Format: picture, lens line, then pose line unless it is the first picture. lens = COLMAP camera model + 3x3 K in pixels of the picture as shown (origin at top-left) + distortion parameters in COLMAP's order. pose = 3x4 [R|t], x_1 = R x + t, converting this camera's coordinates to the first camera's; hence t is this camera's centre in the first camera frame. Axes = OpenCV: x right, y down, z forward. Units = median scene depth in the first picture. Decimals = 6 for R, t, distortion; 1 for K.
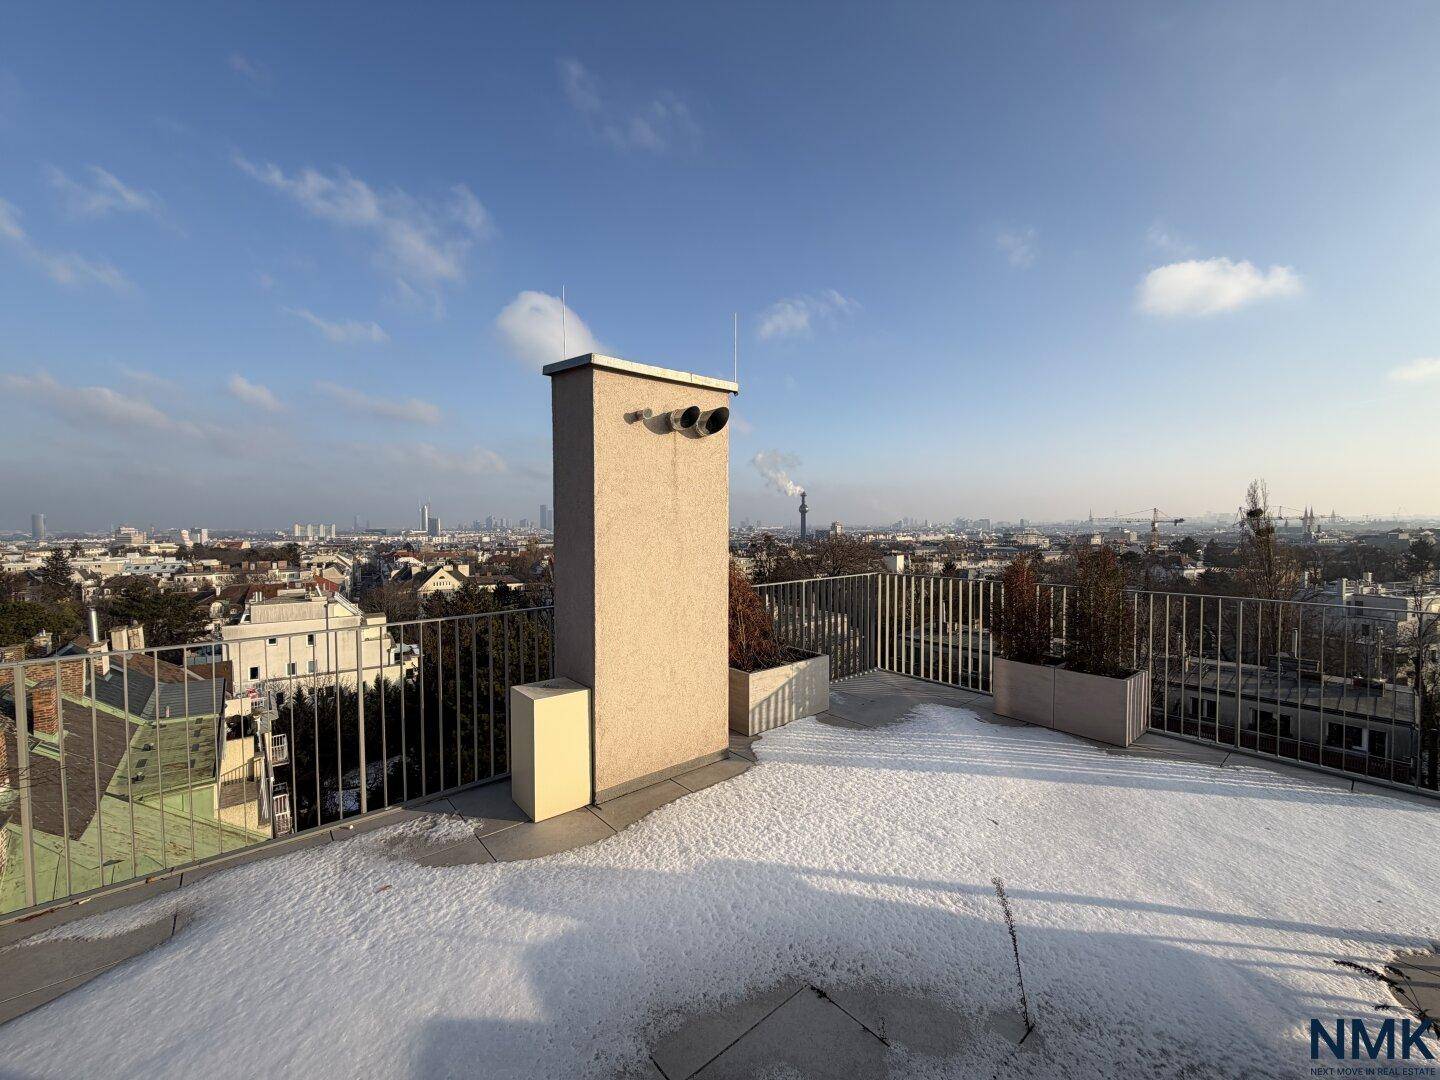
lens RADIAL K [[565.9, 0, 718.9], [0, 565.9, 542.5], [0, 0, 1]] dist [0.002998, 0.000060]
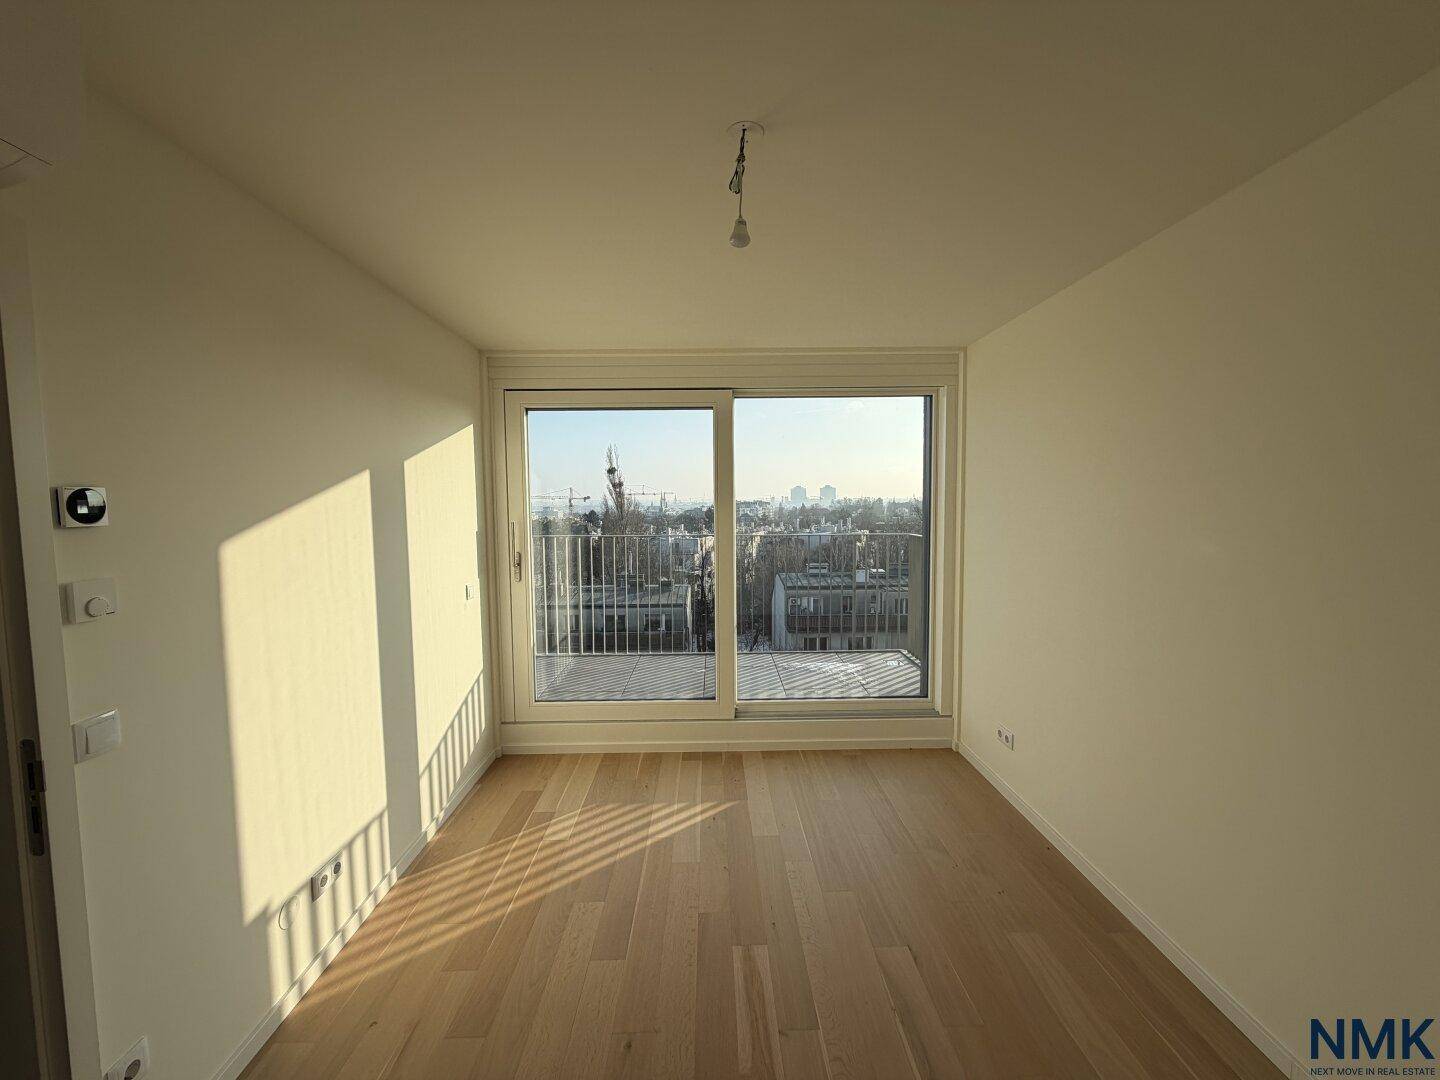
lens RADIAL K [[565.9, 0, 716.9], [0, 565.9, 538.2], [0, 0, 1]] dist [0.002998, 0.000060]
pose [[0.625466, -0.049843, 0.778658, 0.082388], [0.033333, 0.998753, 0.037157, 0.048184], [-0.779539, 0.002715, 0.626347, 0.021475]]
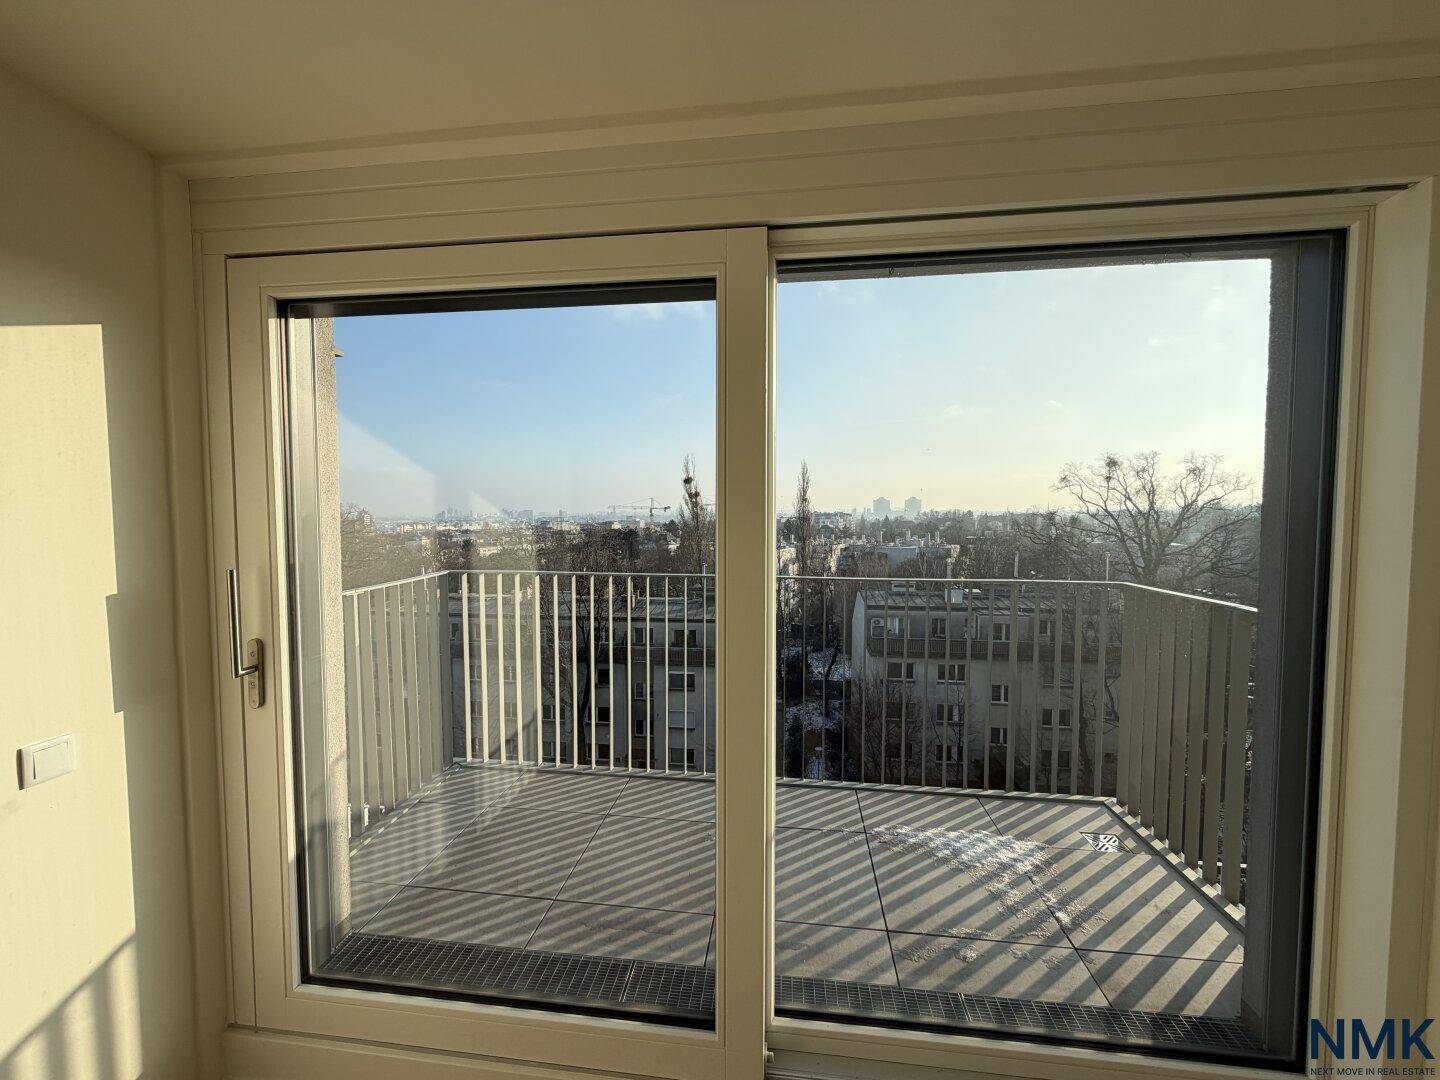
lens RADIAL K [[565.9, 0, 715.5], [0, 565.9, 537.3], [0, 0, 1]] dist [0.002998, 0.000060]
pose [[0.729470, -0.023348, 0.683614, 0.107714], [0.019630, 0.999720, 0.013198, 0.046965], [-0.683731, 0.003791, 0.729724, 0.038673]]
